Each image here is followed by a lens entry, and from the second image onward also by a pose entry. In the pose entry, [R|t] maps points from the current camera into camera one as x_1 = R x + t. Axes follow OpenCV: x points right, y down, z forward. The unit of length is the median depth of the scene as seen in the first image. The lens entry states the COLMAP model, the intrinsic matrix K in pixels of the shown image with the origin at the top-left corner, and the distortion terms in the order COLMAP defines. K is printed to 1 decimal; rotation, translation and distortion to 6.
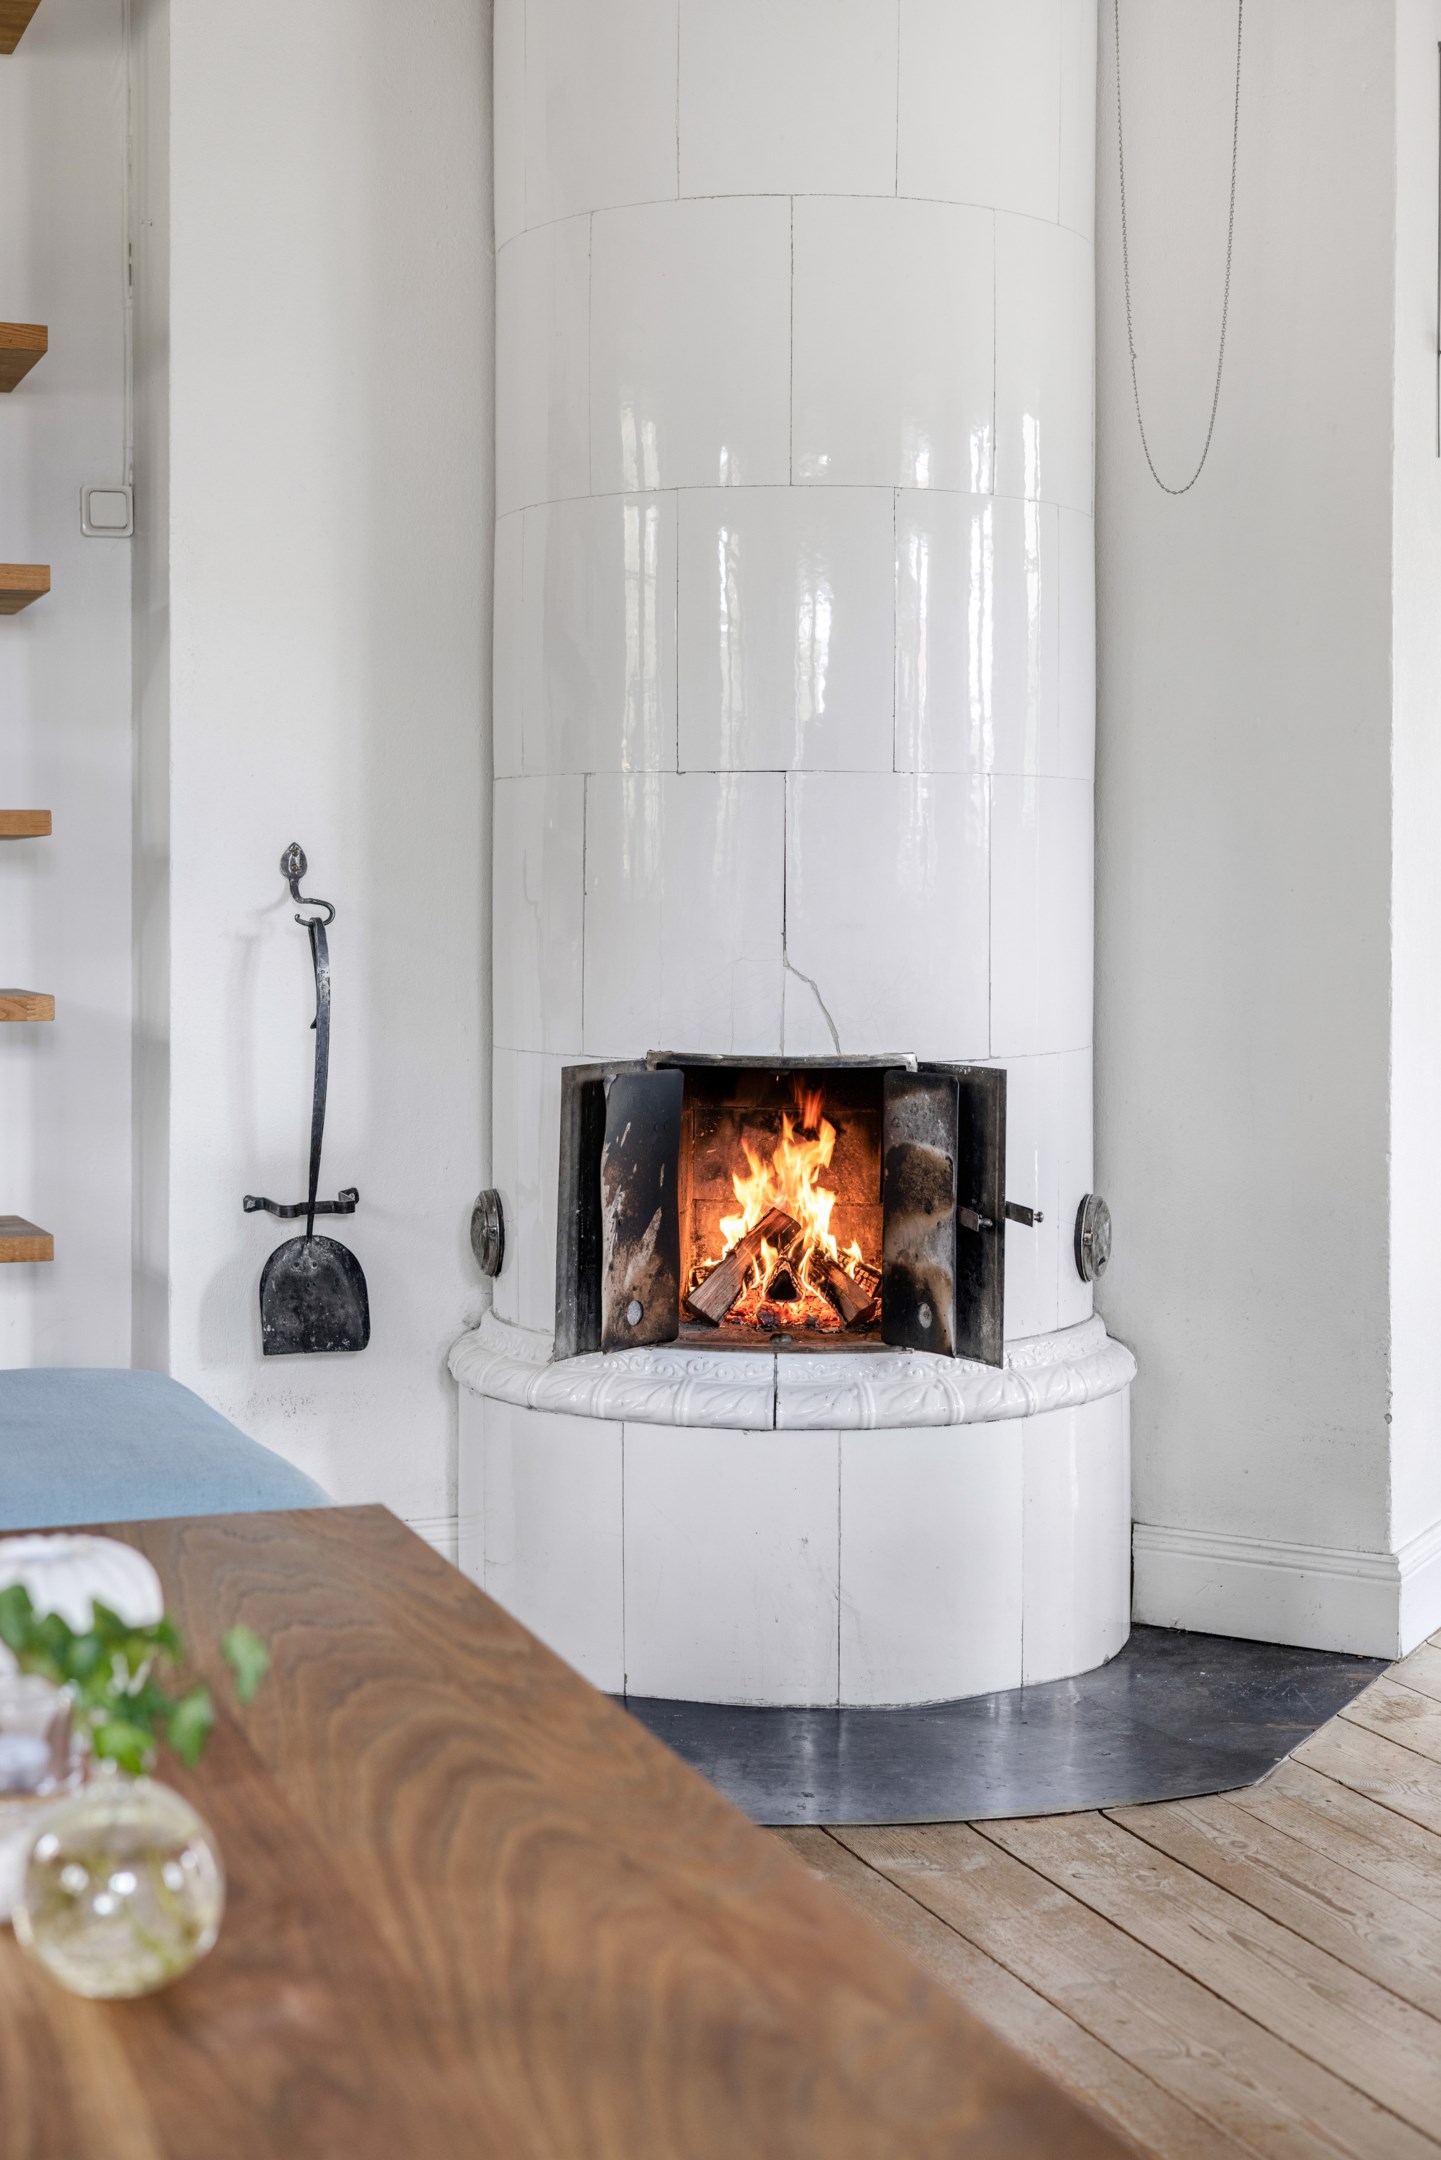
lens RADIAL K [[2971.1, 0, 719.5], [0, 2971.1, 1011.8], [0, 0, 1]] dist [0.006143, -0.012358]
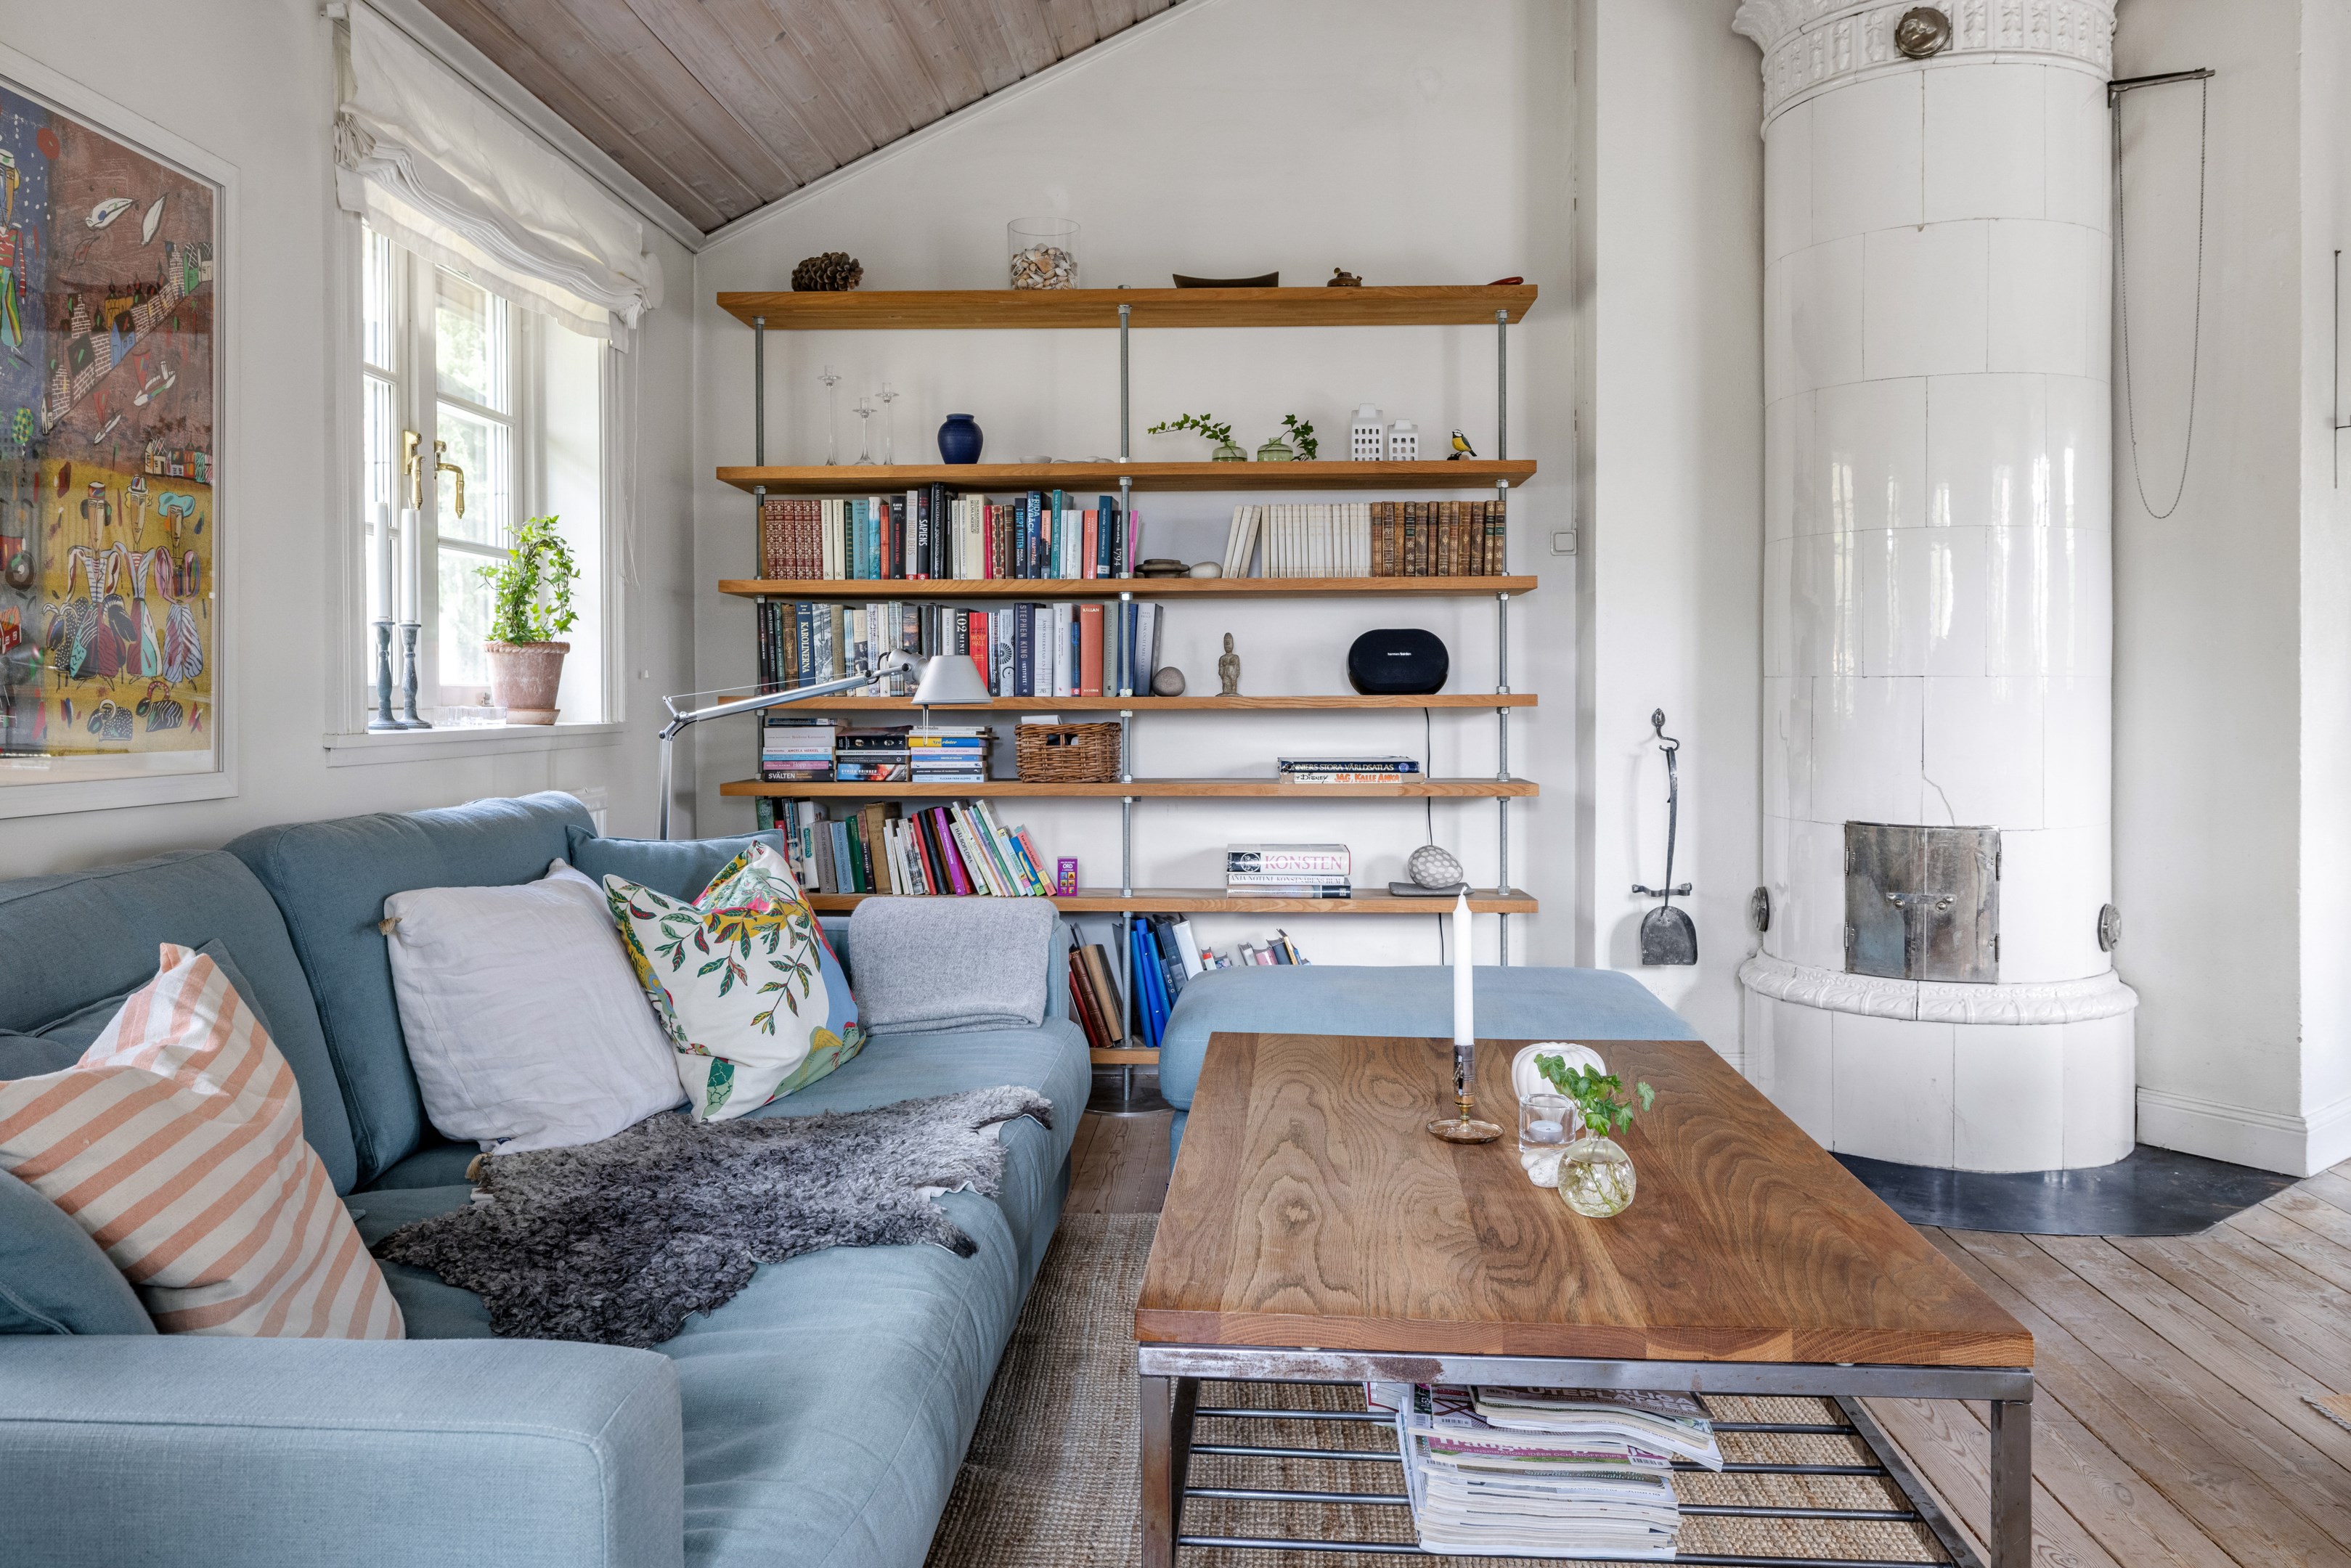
lens RADIAL K [[1618.6, 0, 1189.1], [0, 1618.6, 720.5], [0, 0, 1]] dist [-0.002718, 0.000080]
pose [[0.912201, -0.002765, -0.409734, 0.023420], [-0.008683, 0.999622, -0.026078, -0.028108], [0.409652, 0.027346, 0.911832, -0.192413]]
